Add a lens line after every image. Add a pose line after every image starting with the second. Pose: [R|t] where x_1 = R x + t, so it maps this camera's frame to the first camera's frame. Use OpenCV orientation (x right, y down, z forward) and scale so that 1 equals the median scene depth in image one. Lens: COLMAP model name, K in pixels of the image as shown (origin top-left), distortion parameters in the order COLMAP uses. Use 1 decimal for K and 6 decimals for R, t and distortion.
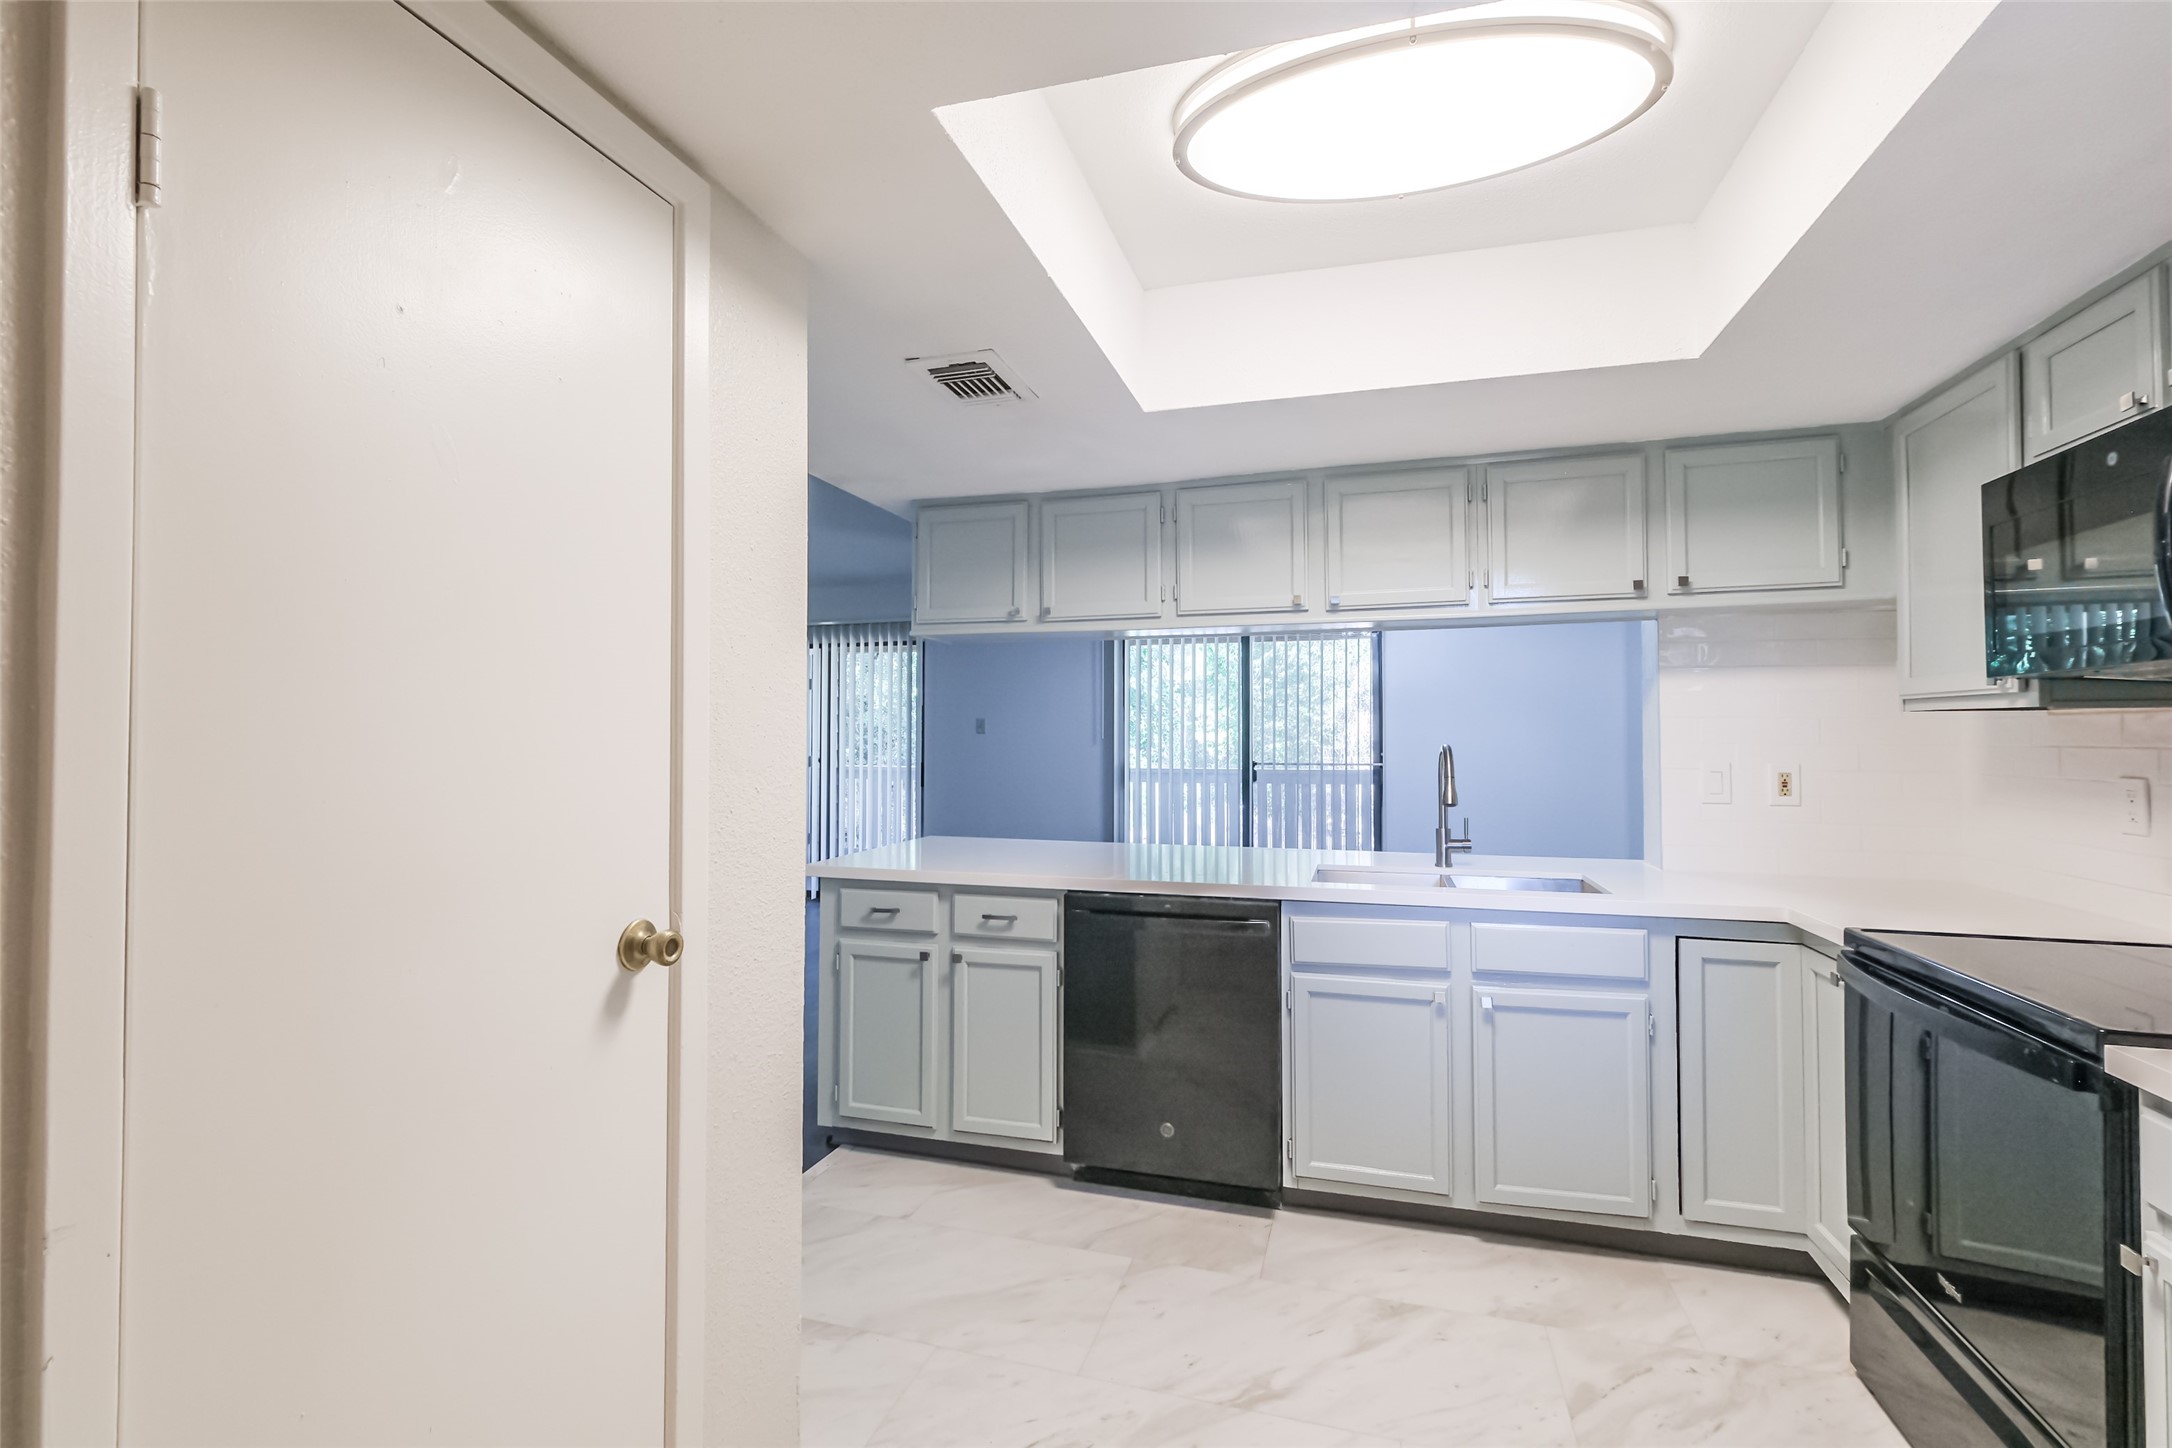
lens RADIAL K [[972.4, 0, 1086.0], [0, 972.4, 711.2], [0, 0, 1]] dist [-0.002886, 0.003467]
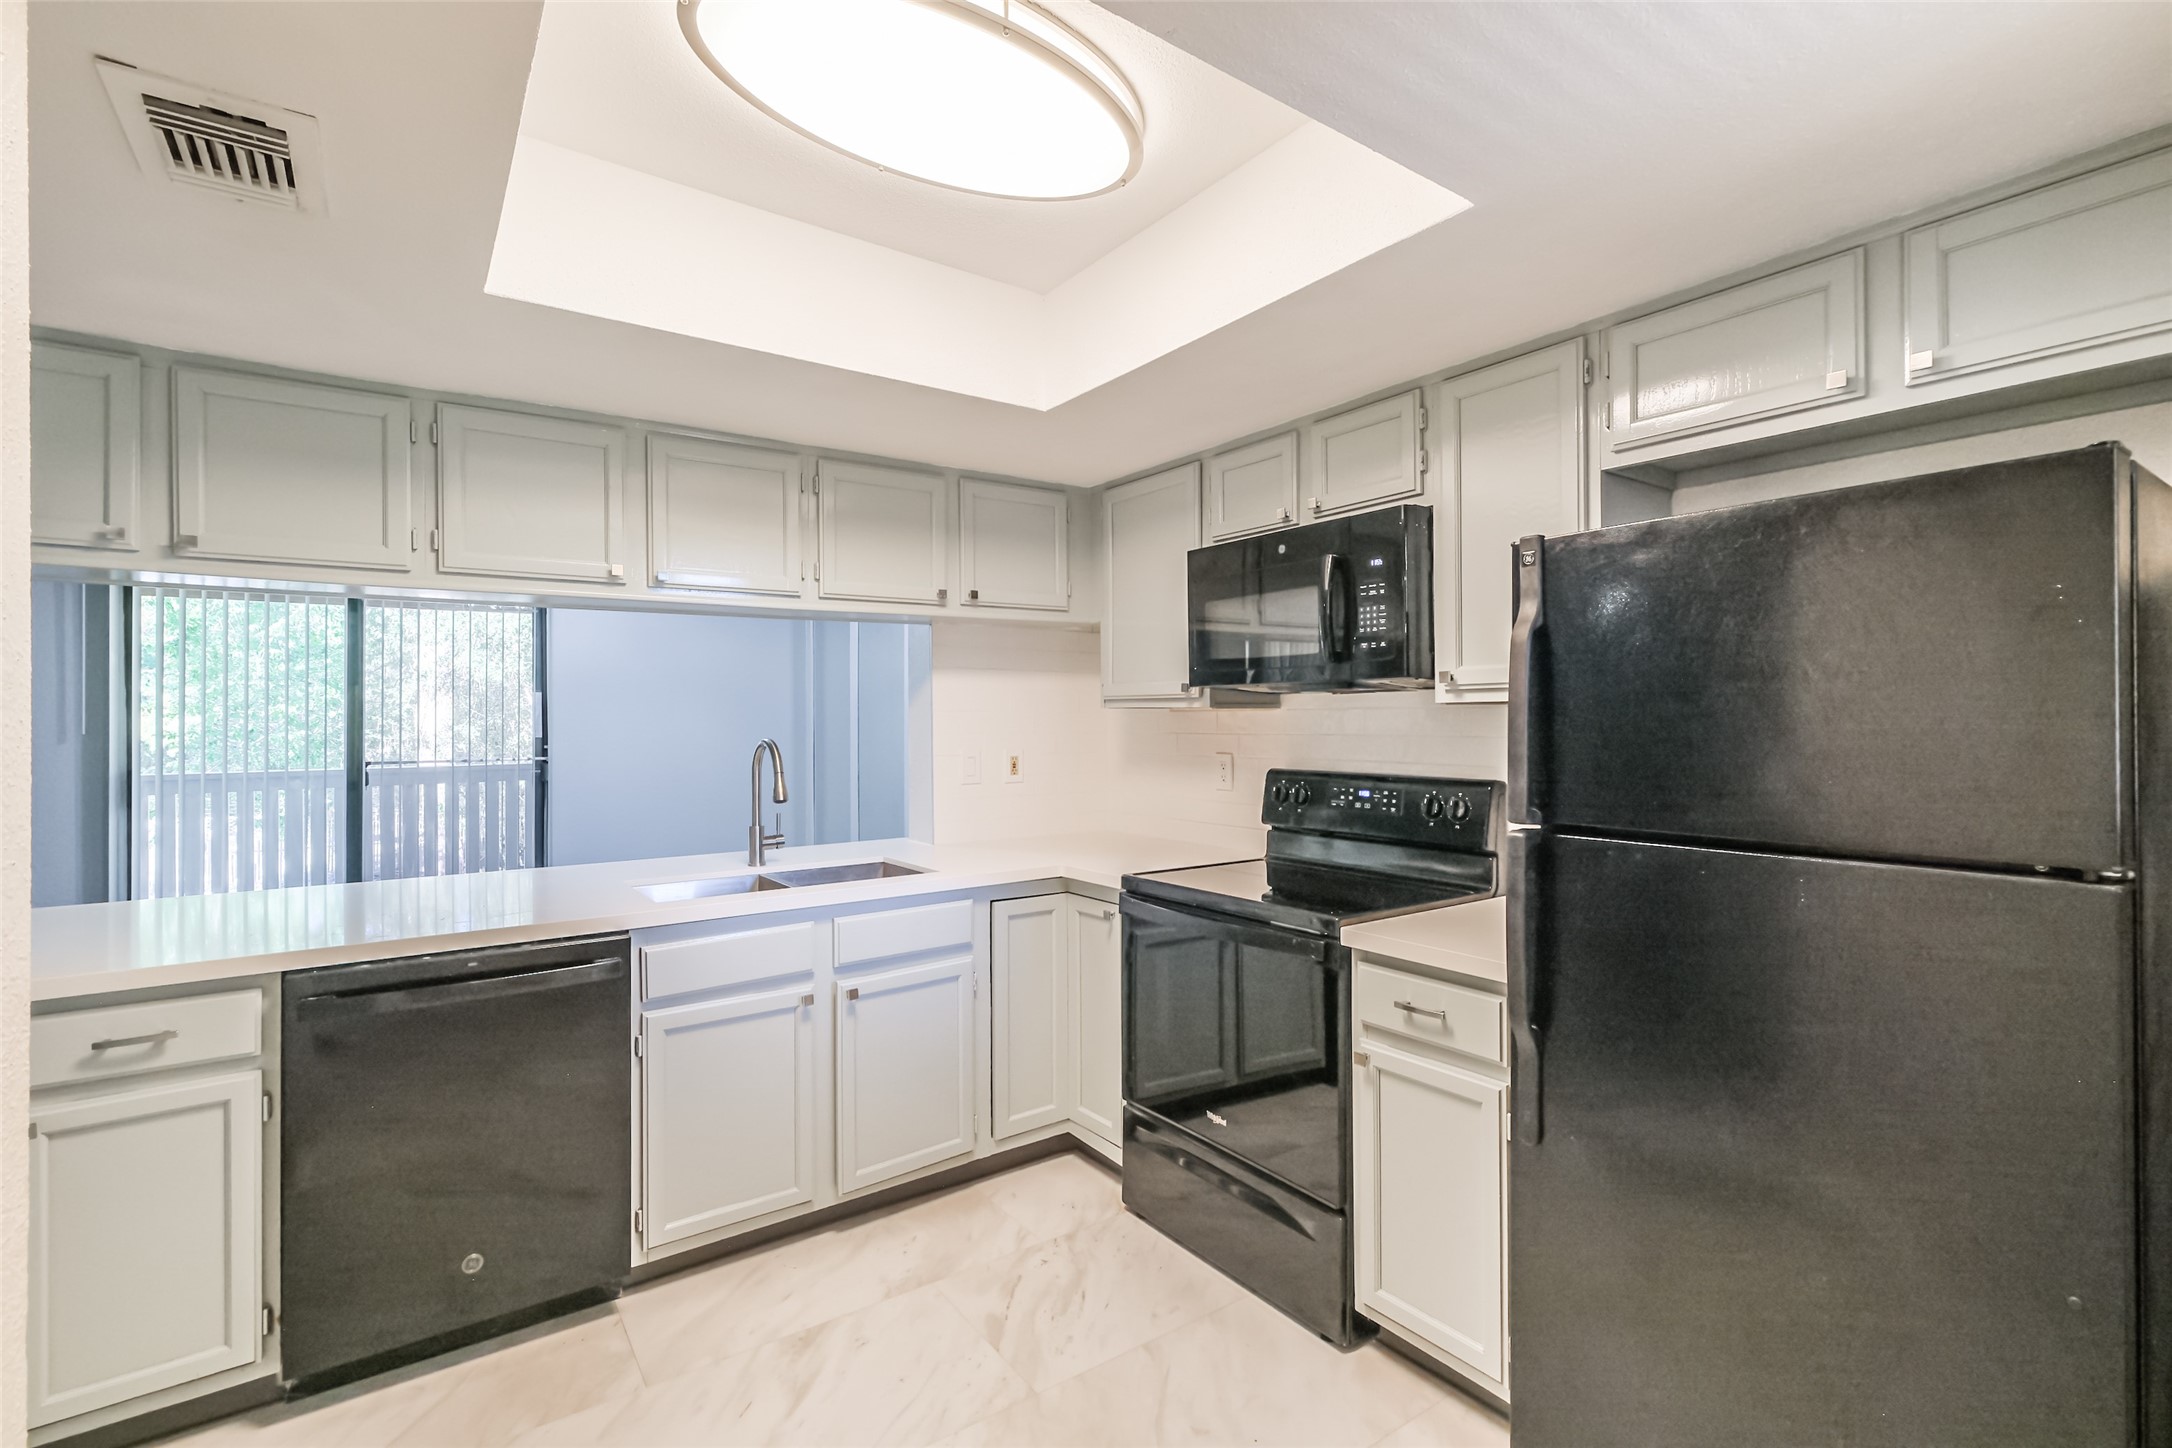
lens RADIAL K [[972.4, 0, 1082.5], [0, 972.4, 712.4], [0, 0, 1]] dist [-0.002886, 0.003467]
pose [[0.618157, 0.000861, 0.786054, -0.218756], [-0.014415, 0.999844, 0.010240, -0.007069], [-0.785923, -0.017661, 0.618073, 0.180862]]
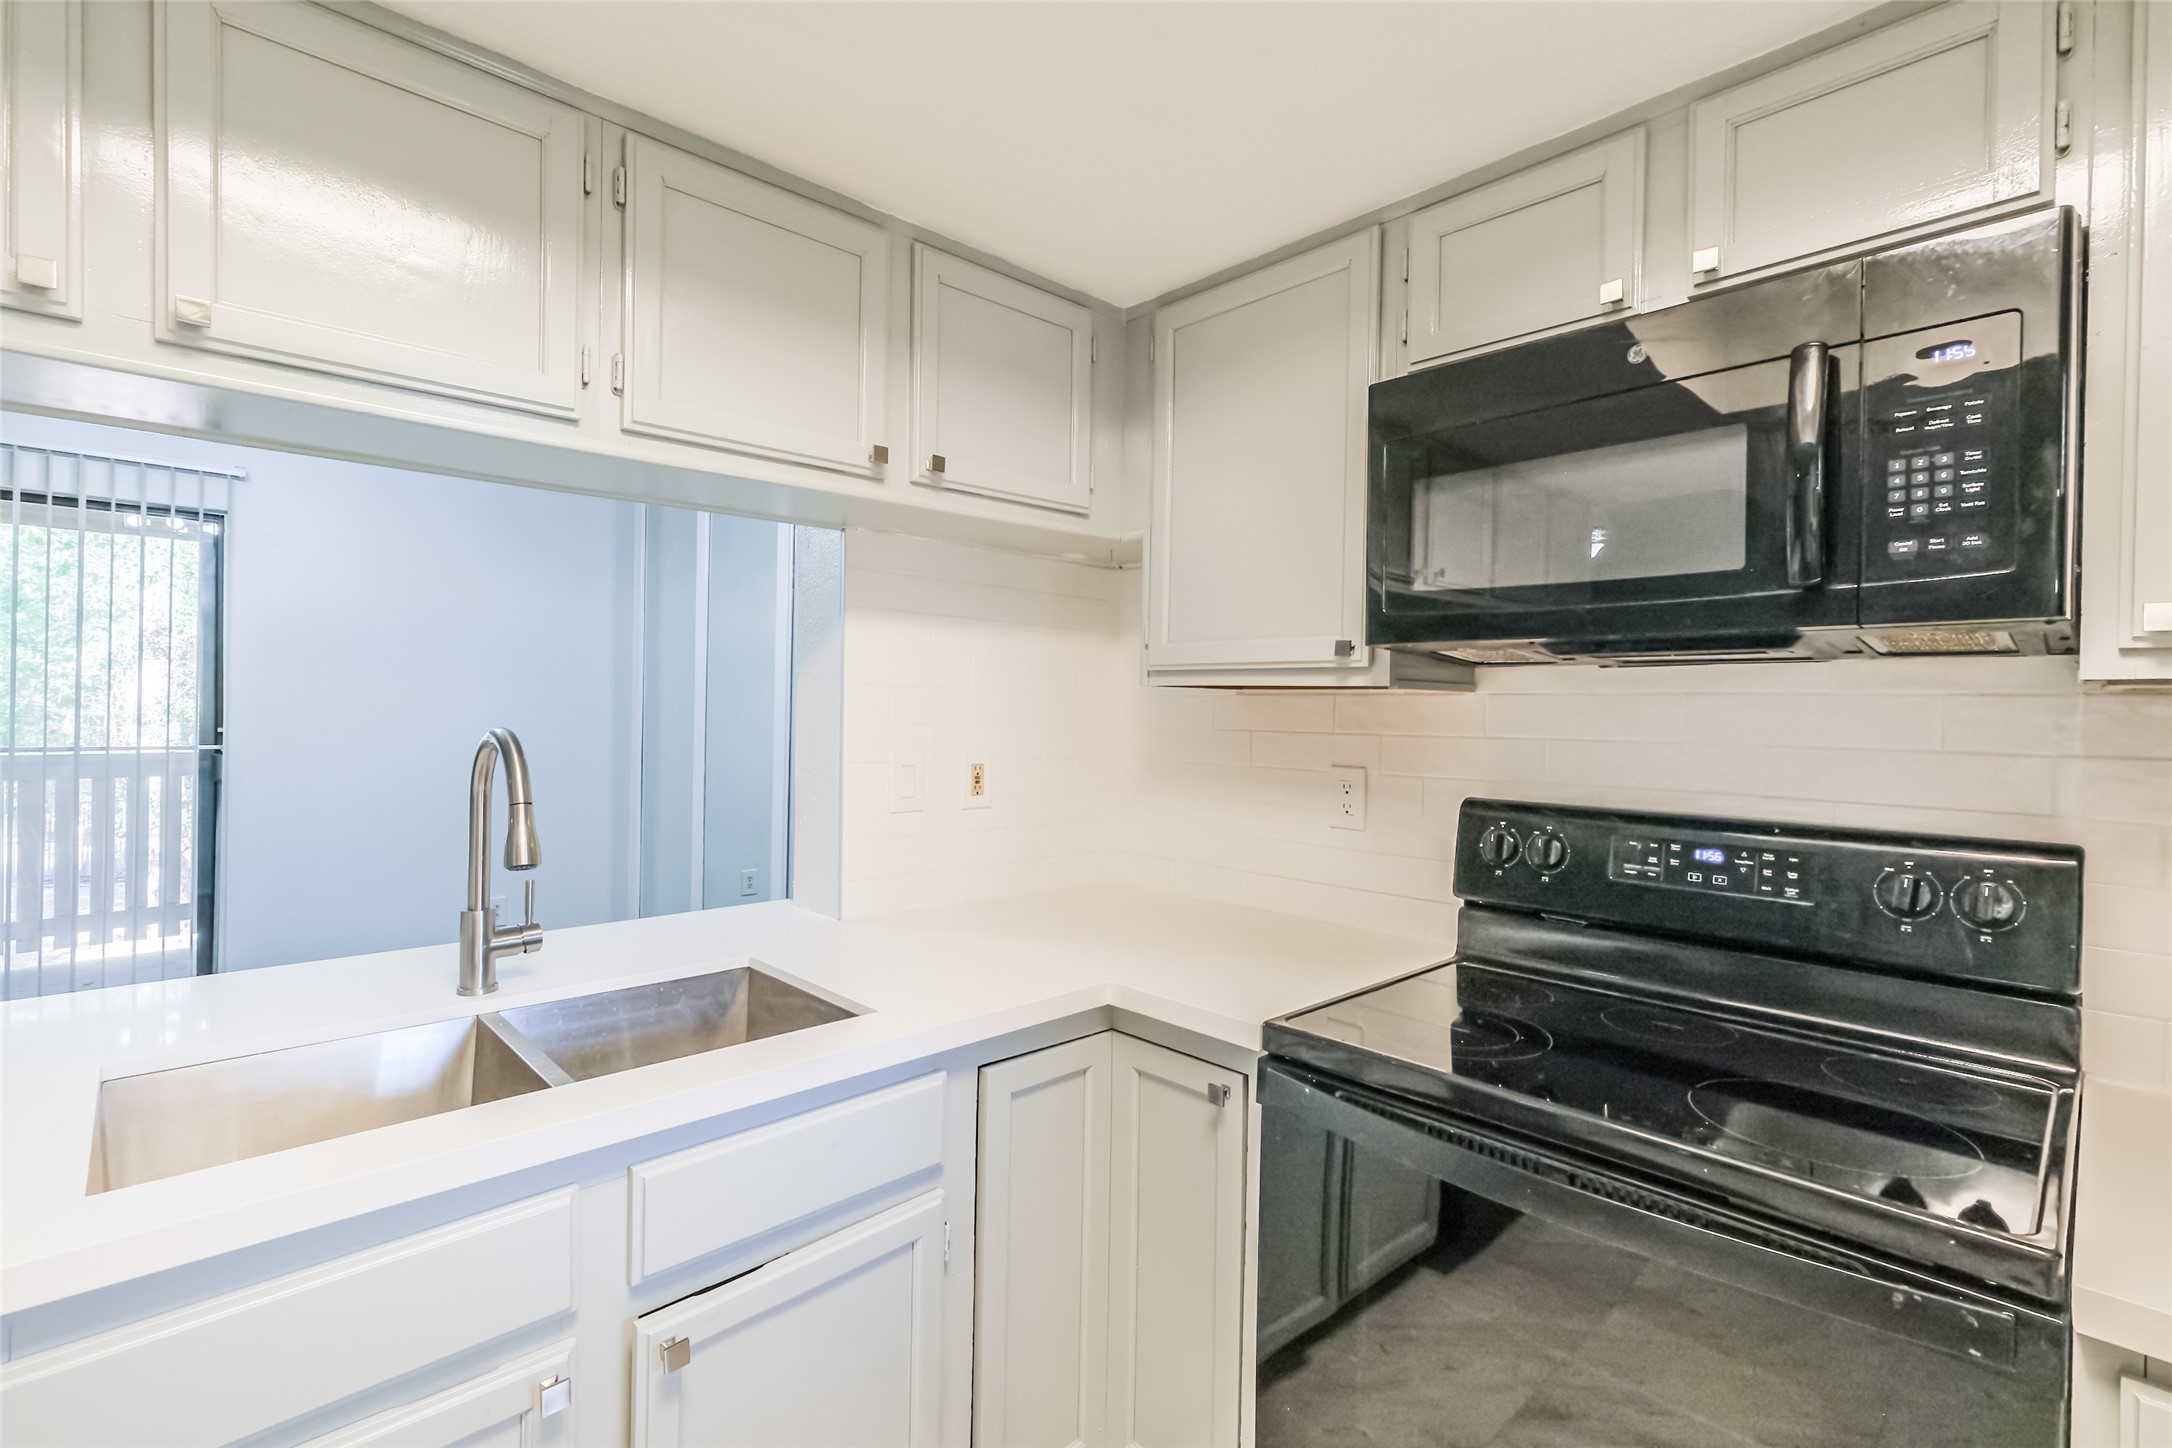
lens RADIAL K [[972.4, 0, 1085.7], [0, 972.4, 714.4], [0, 0, 1]] dist [-0.002886, 0.003467]
pose [[0.499549, 0.005110, 0.866270, 0.129791], [-0.039152, 0.999094, 0.016684, 0.010957], [-0.865400, -0.042251, 0.499297, 0.609828]]
